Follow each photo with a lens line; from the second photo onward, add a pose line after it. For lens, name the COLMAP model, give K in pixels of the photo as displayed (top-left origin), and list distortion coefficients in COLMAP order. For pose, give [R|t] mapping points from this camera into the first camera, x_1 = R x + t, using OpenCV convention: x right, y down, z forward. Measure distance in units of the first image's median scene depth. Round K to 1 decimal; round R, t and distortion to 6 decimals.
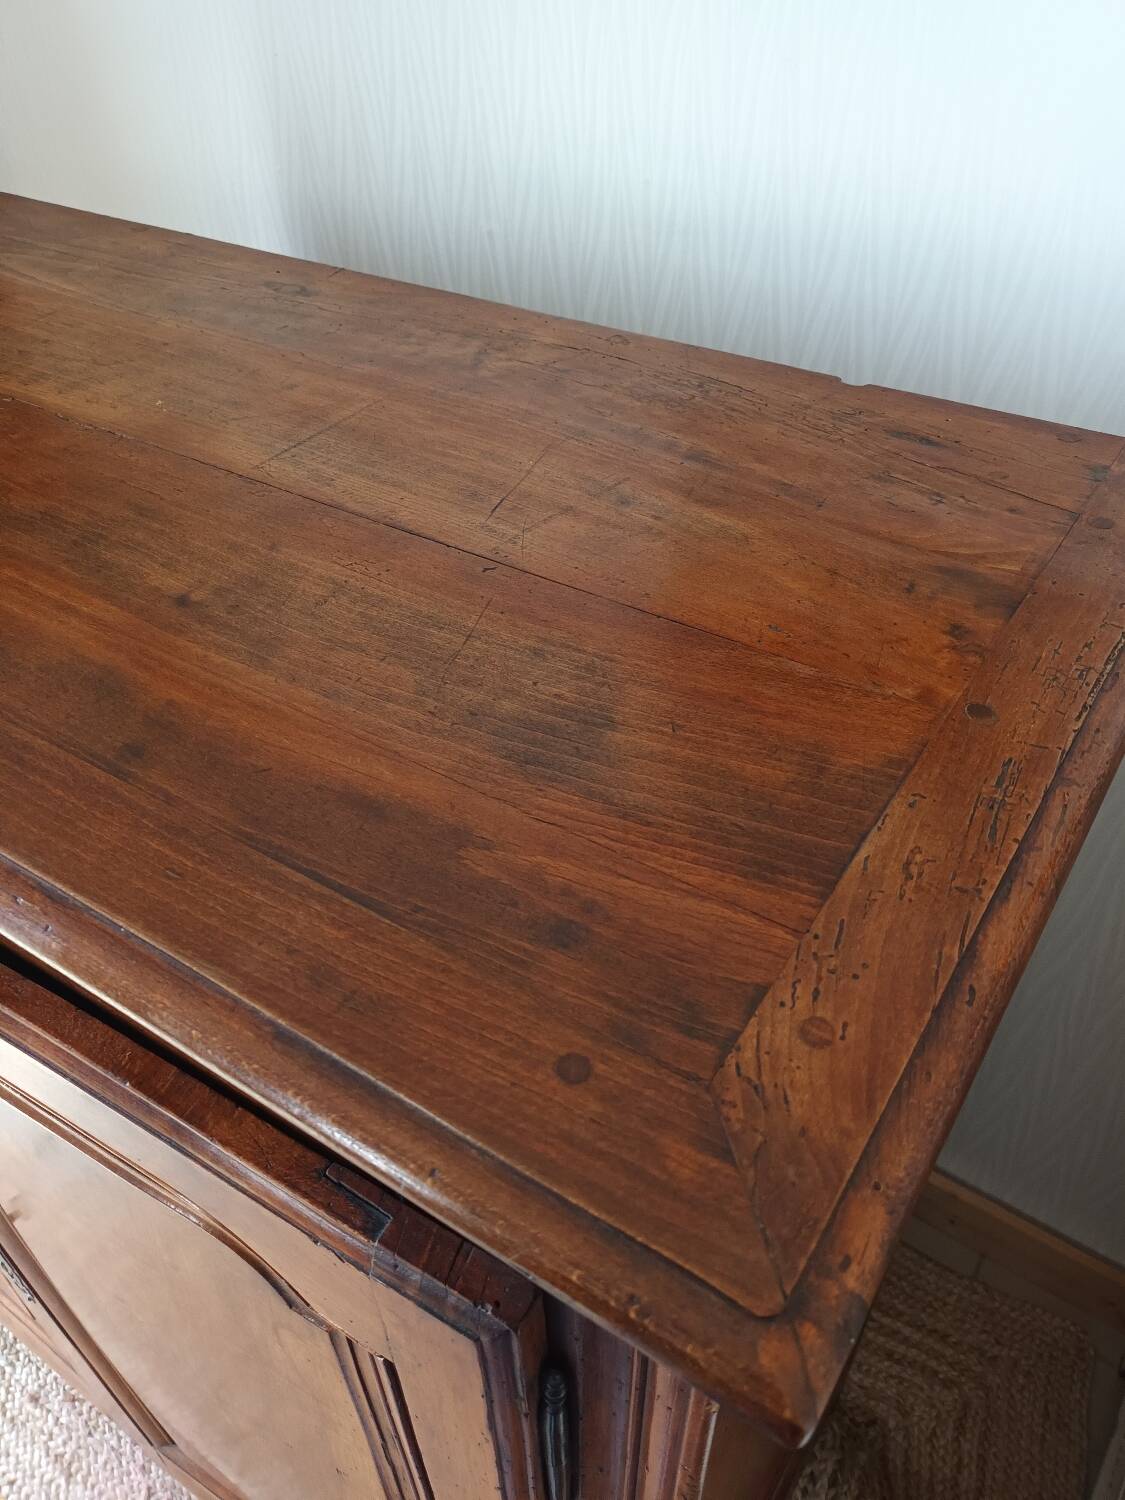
lens RADIAL K [[1143.3, 0, 586.1], [0, 1143.3, 754.2], [0, 0, 1]] dist [0.015466, -0.024244]
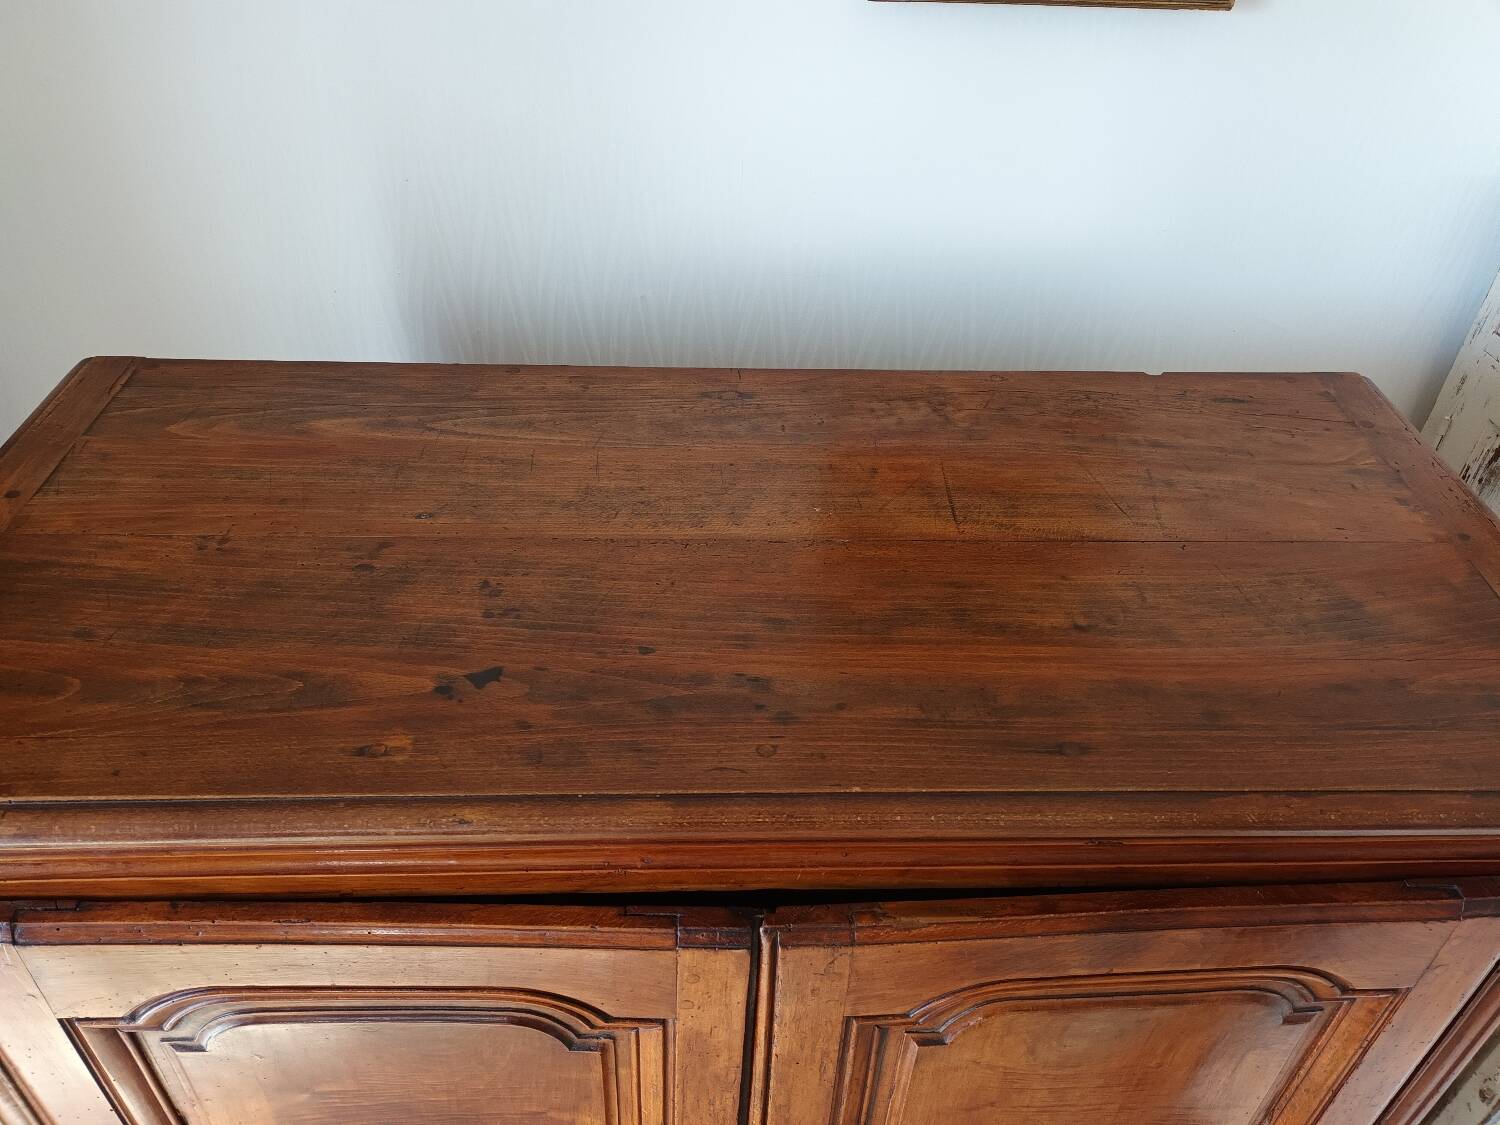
lens RADIAL K [[1143.3, 0, 750.0], [0, 1143.3, 562.5], [0, 0, 1]] dist [0.015466, -0.024244]
pose [[0.816920, -0.308900, 0.487054, -1.868311], [0.339358, 0.940266, 0.027143, -0.532746], [-0.466345, 0.143112, 0.872950, -0.167174]]
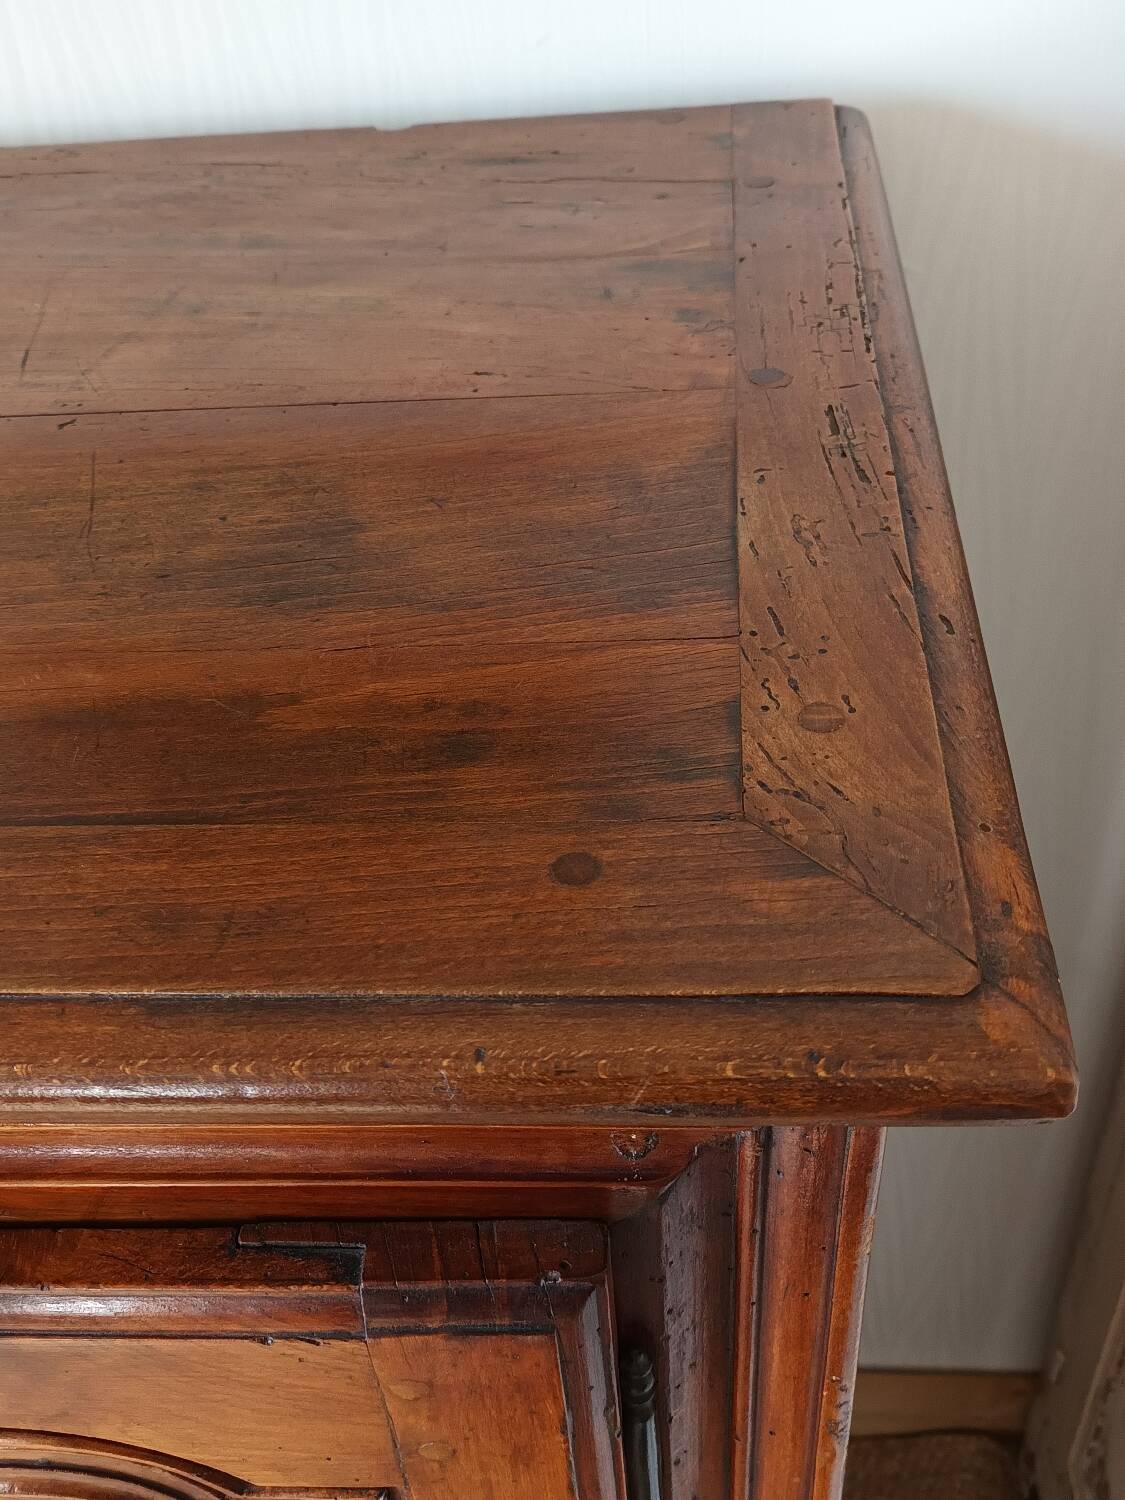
lens RADIAL K [[1492.9, 0, 601.0], [0, 1492.9, 726.6], [0, 0, 1]] dist [0.068775, -0.293654]
pose [[0.865727, -0.346063, 0.361603, -0.266946], [0.364545, 0.931007, 0.018227, 0.152191], [-0.342962, 0.116041, 0.932154, 0.078344]]
